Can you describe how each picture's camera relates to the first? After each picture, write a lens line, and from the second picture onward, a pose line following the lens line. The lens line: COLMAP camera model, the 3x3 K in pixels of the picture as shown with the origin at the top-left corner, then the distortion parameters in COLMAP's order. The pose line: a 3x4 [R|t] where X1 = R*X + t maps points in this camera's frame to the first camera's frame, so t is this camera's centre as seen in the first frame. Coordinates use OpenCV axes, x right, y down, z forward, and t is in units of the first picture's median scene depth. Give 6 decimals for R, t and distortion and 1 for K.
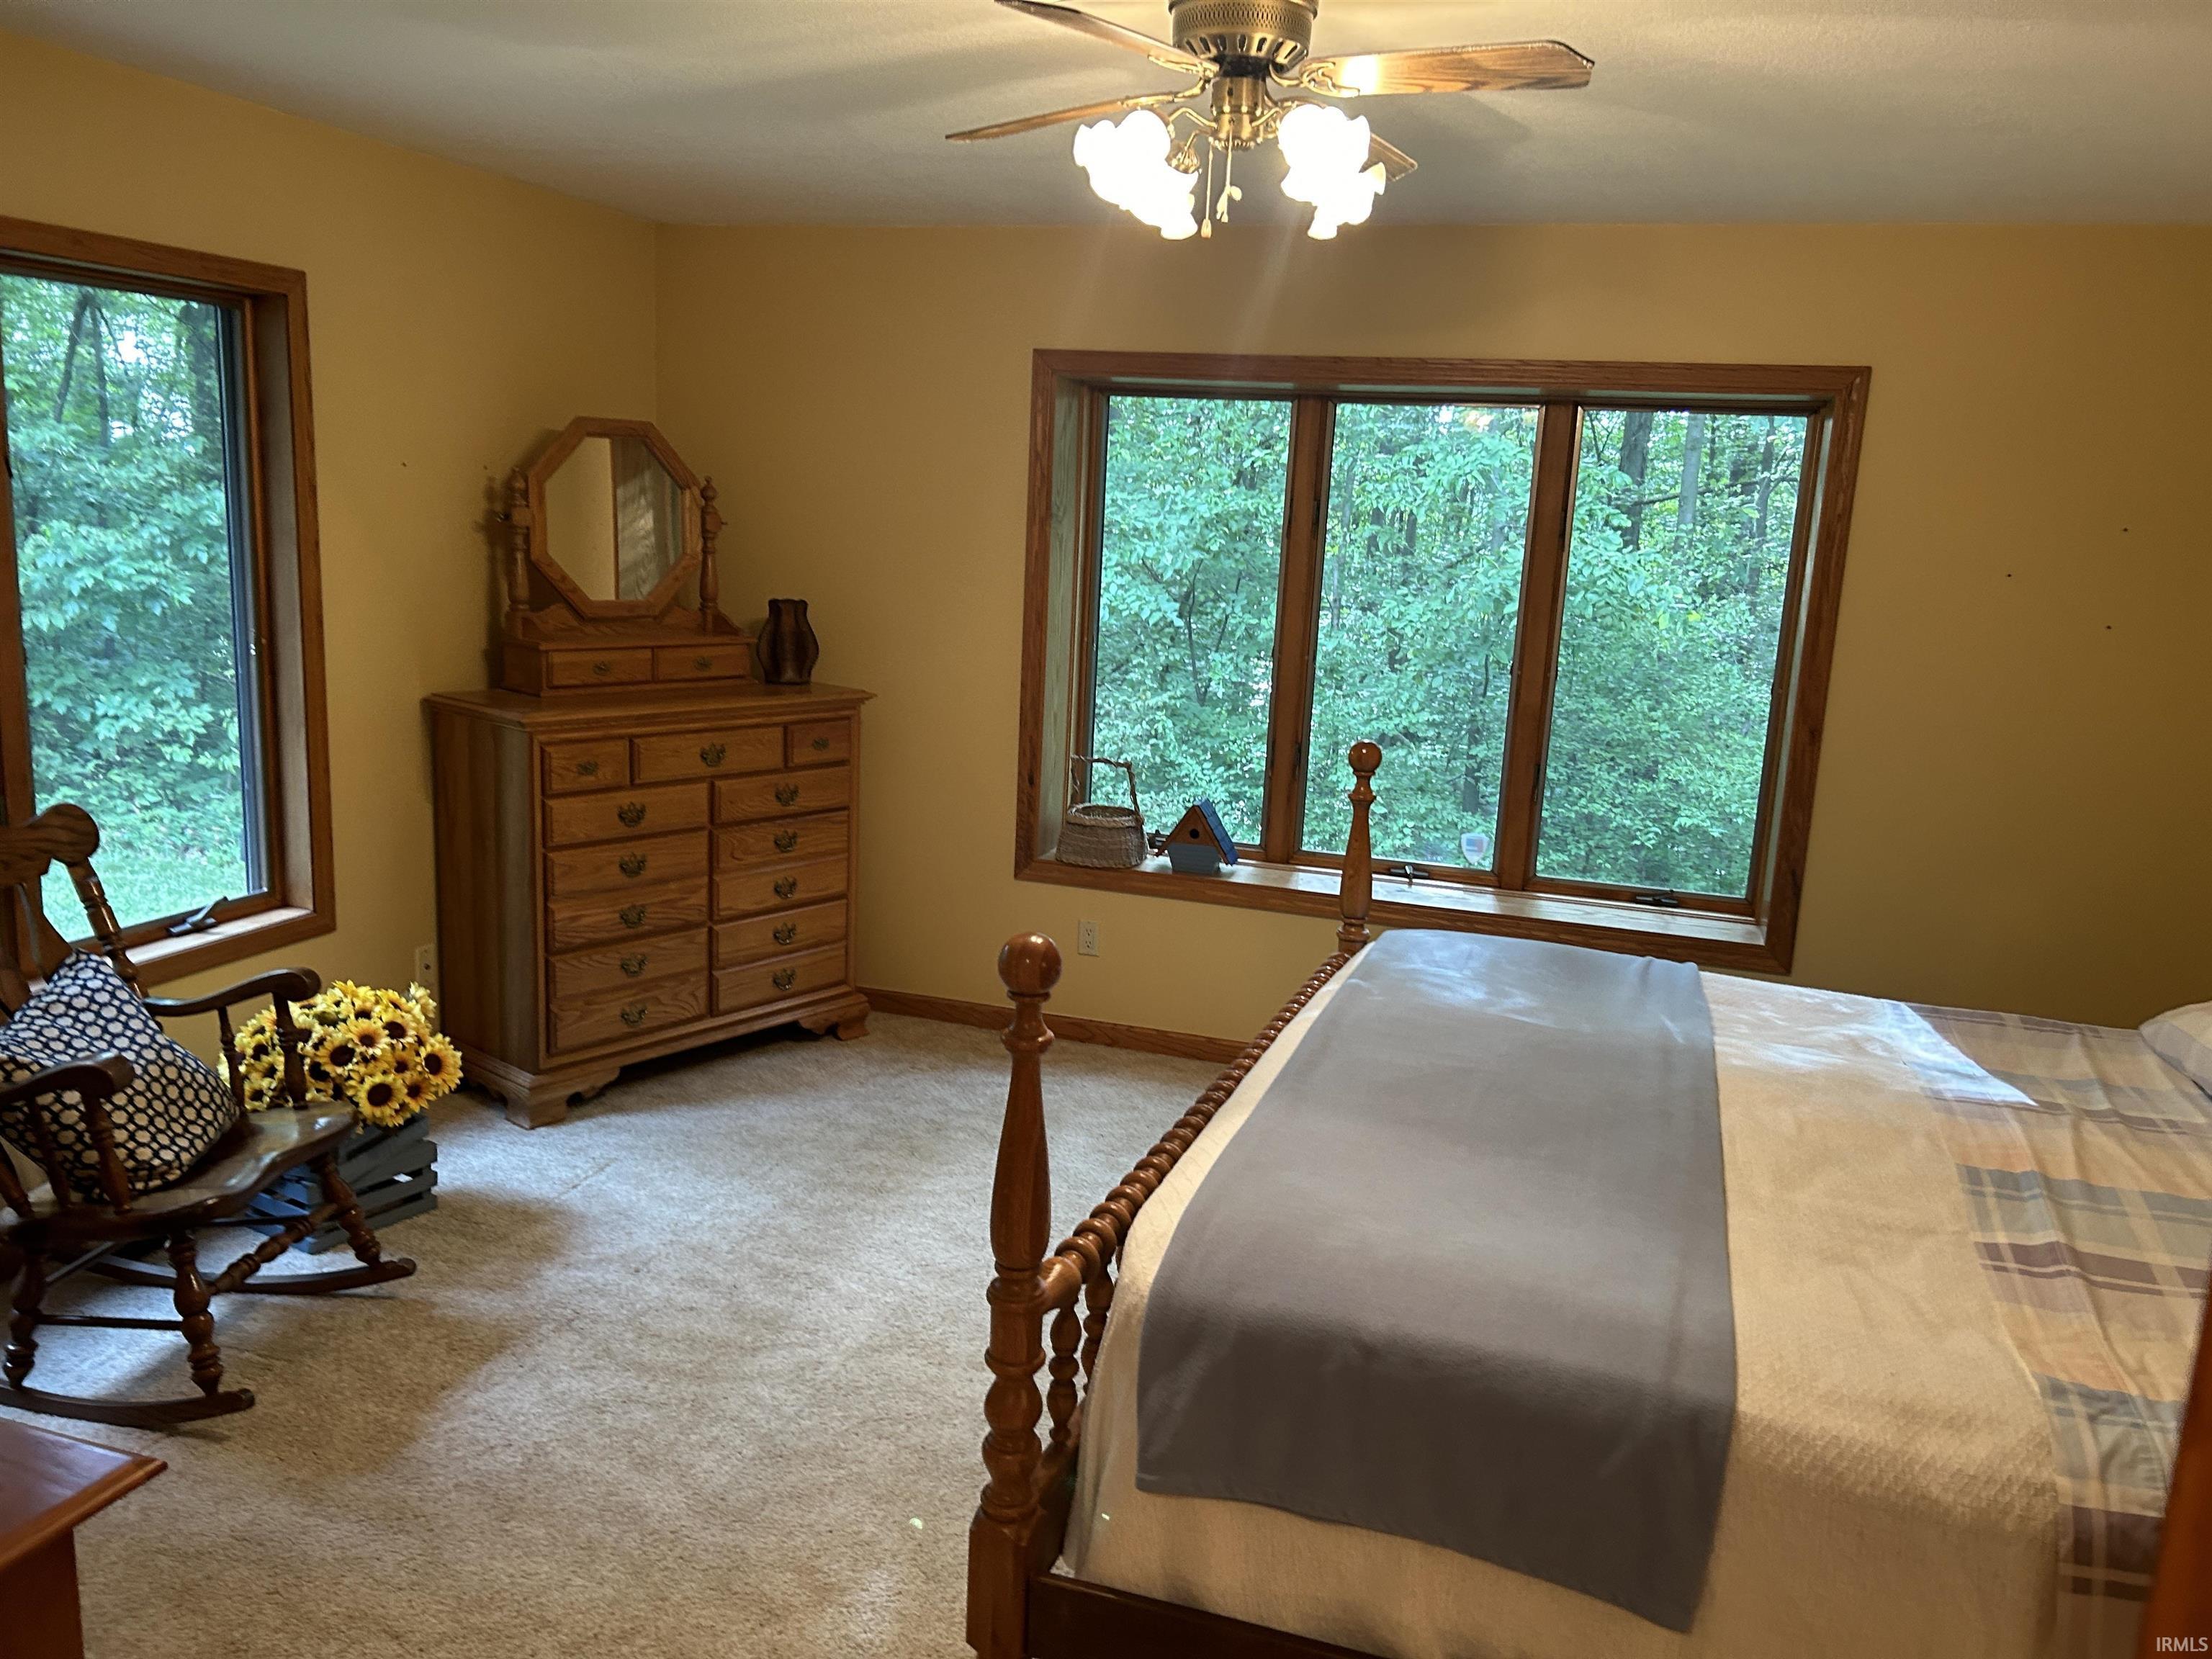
lens RADIAL K [[1690.8, 0, 1102.4], [0, 1690.8, 820.0], [0, 0, 1]] dist [0.029571, -0.020631]
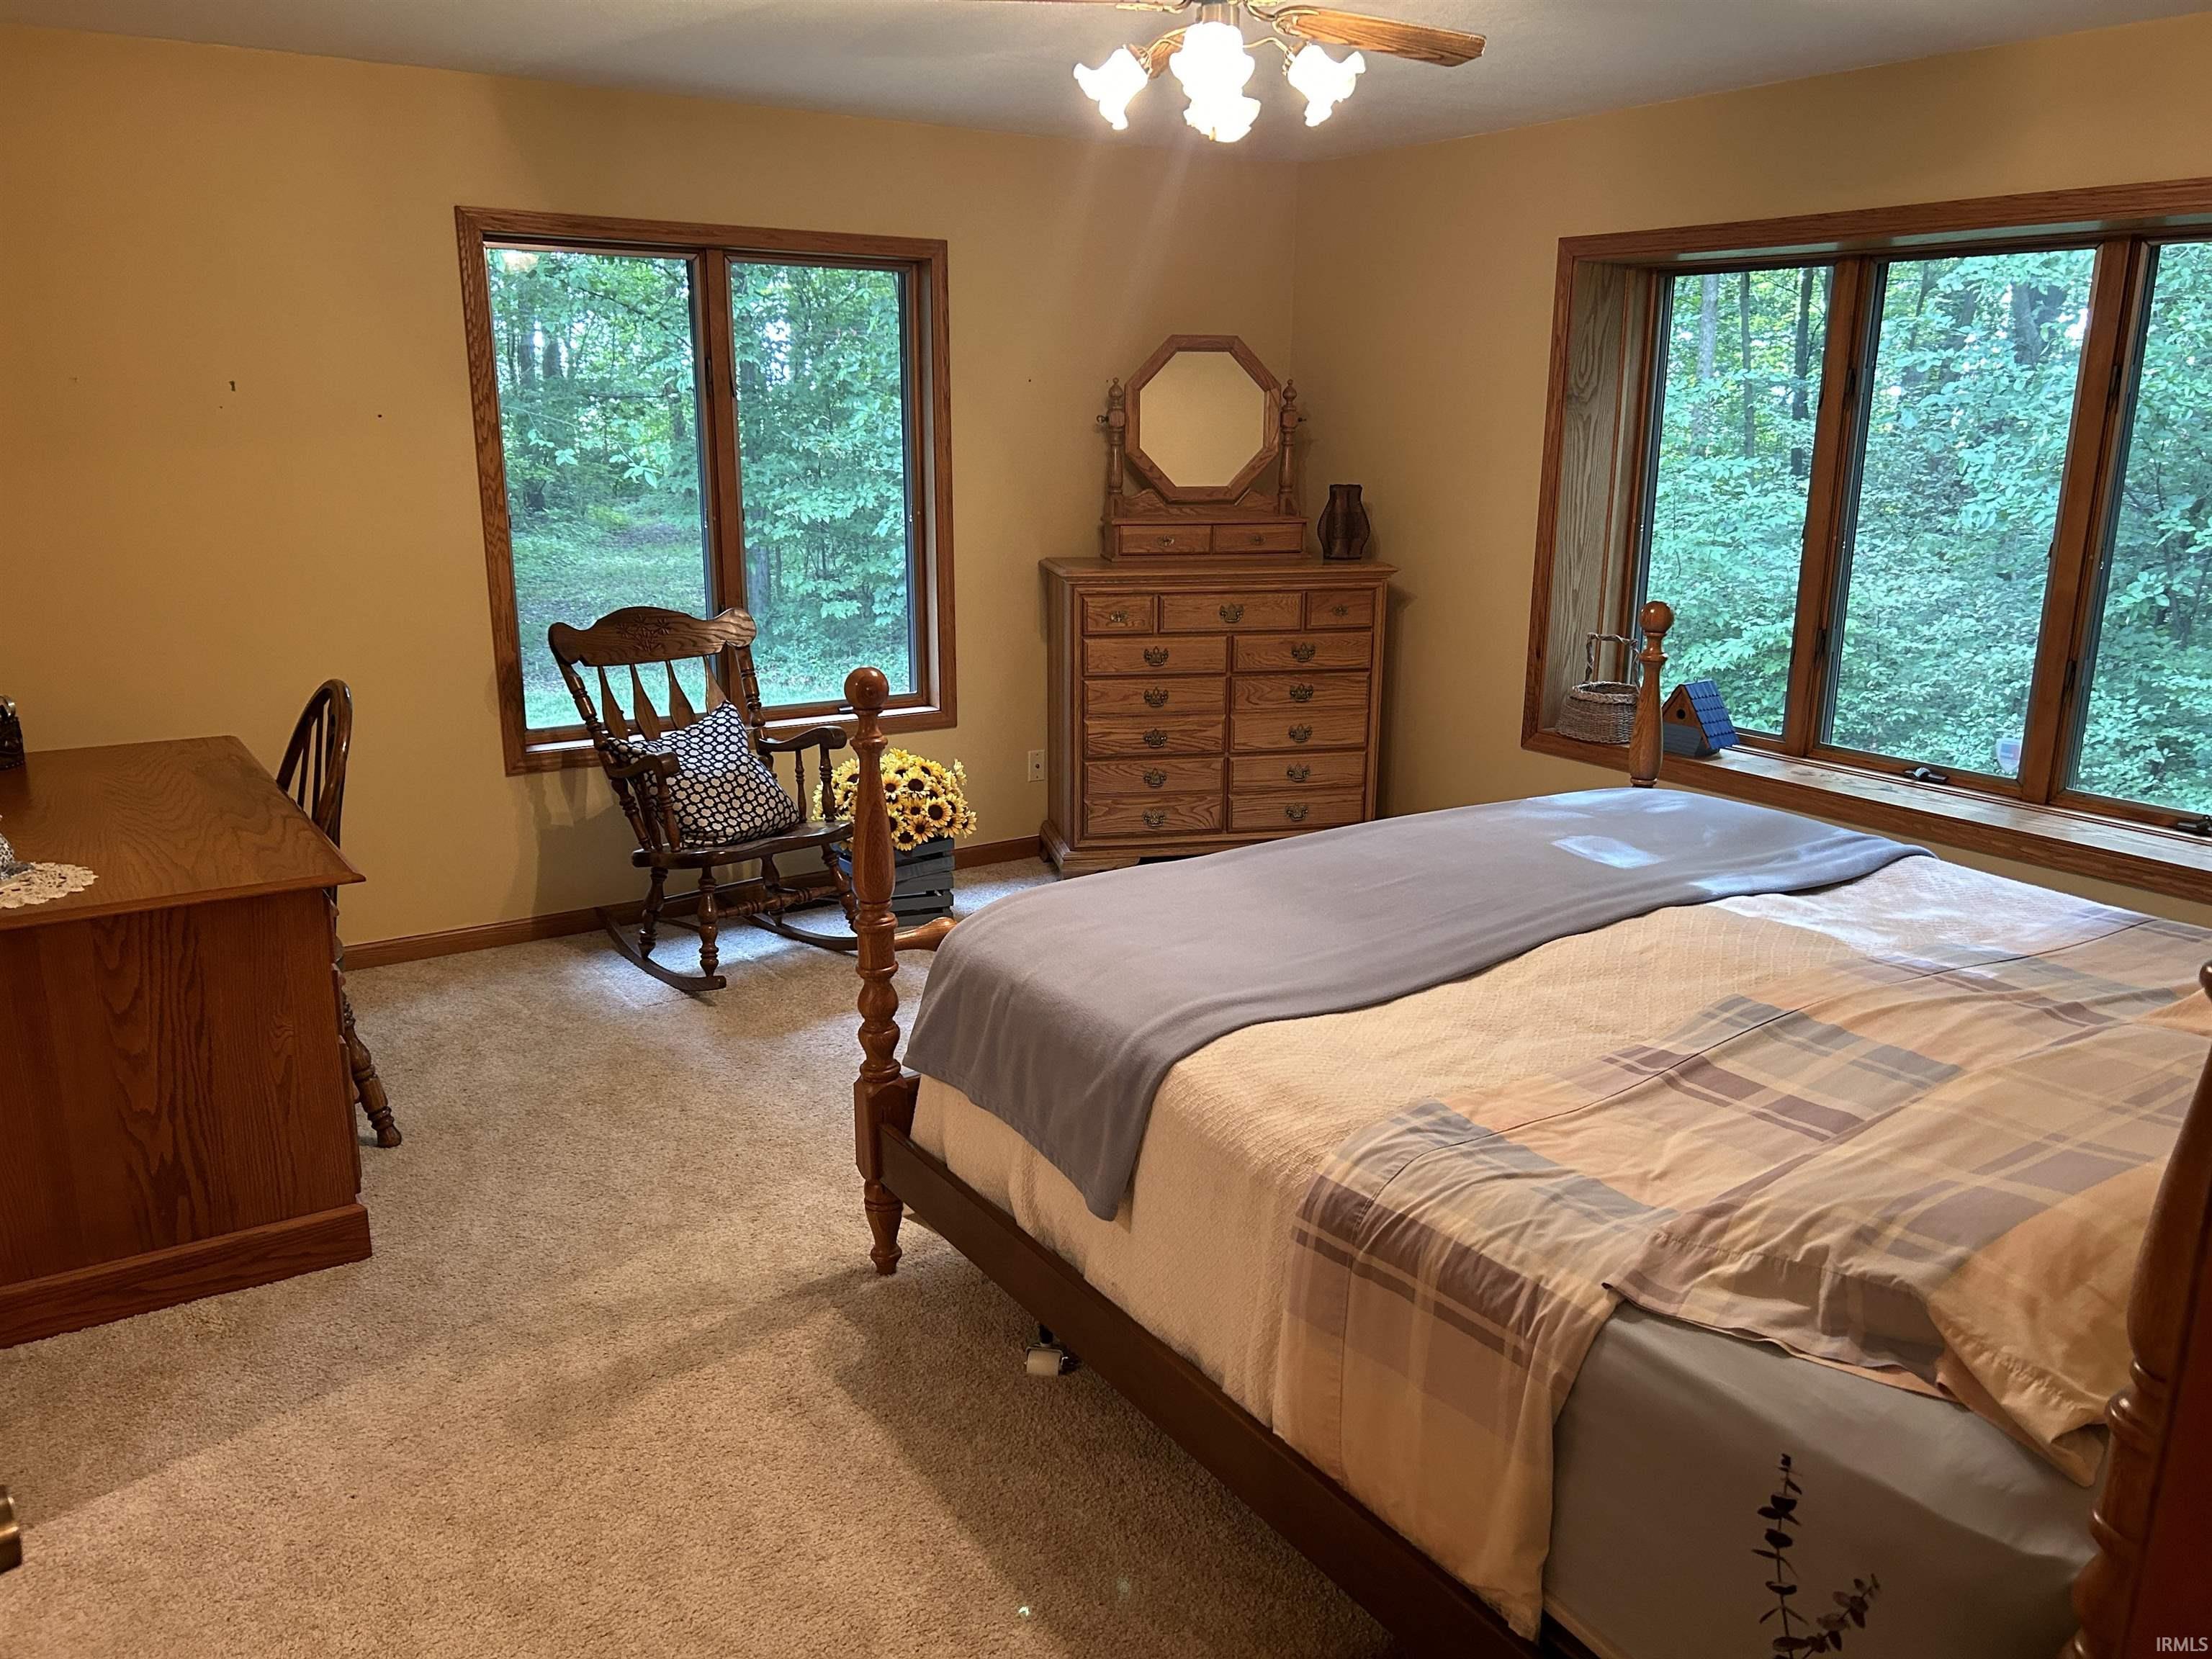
lens RADIAL K [[1683.9, 0, 1100.2], [0, 1683.9, 836.5], [0, 0, 1]] dist [0.093946, -0.102098]
pose [[0.773518, 0.113093, -0.623602, 0.465955], [-0.087634, 0.993584, 0.071489, 0.042012], [0.627686, -0.000649, 0.778466, 0.003645]]
